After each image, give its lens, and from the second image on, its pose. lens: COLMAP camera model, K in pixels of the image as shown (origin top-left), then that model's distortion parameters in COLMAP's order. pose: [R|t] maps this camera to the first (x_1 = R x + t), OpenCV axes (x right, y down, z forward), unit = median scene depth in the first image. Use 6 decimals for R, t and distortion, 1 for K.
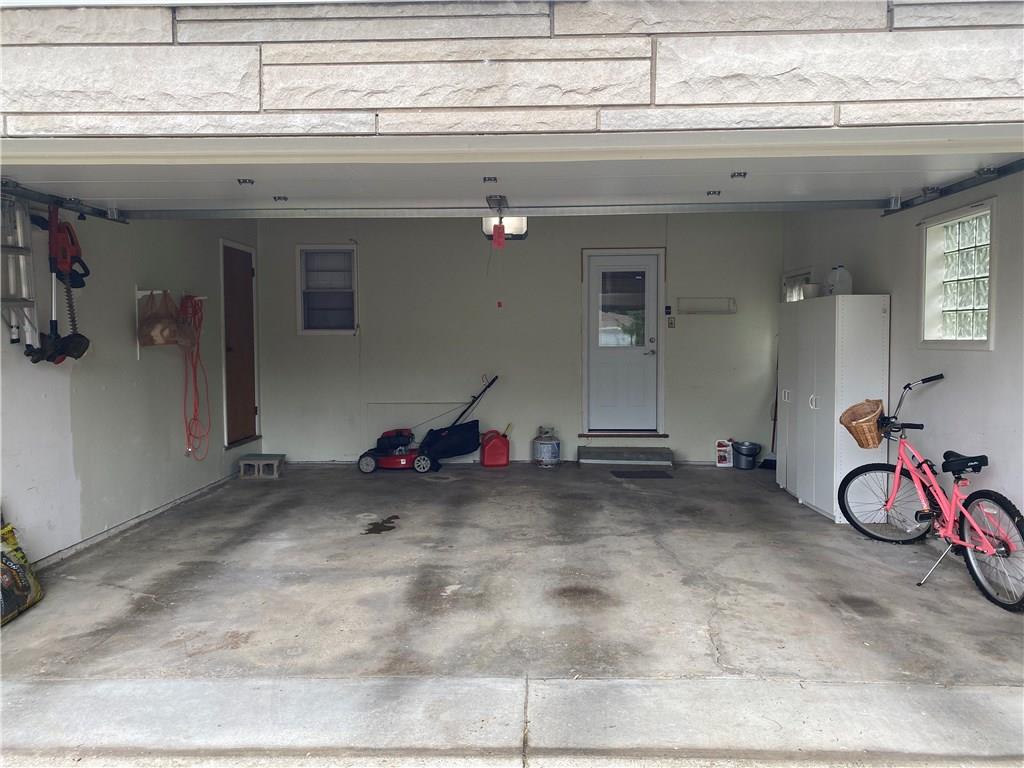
lens RADIAL K [[776.2, 0, 511.3], [0, 776.2, 377.1], [0, 0, 1]] dist [0.012389, -0.015365]
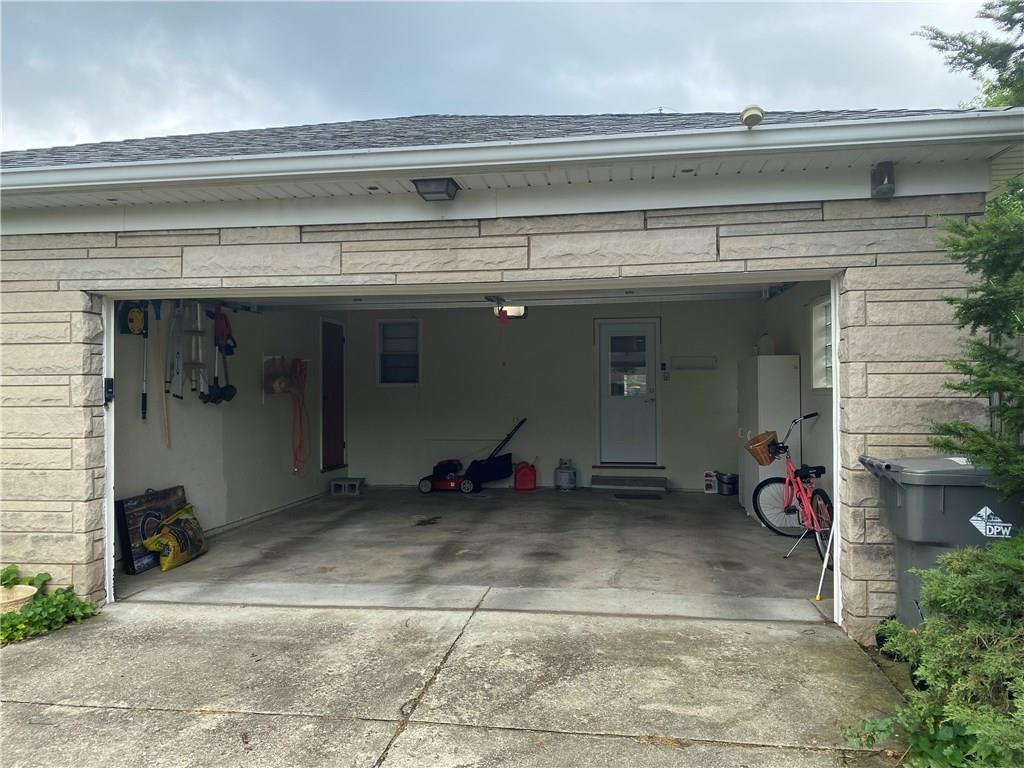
lens RADIAL K [[776.2, 0, 511.3], [0, 776.2, 377.1], [0, 0, 1]] dist [0.012389, -0.015365]
pose [[0.993547, -0.004452, -0.113337, 0.162892], [-0.003678, 0.997439, -0.071422, 0.034303], [0.113365, 0.071378, 0.990986, -0.442375]]
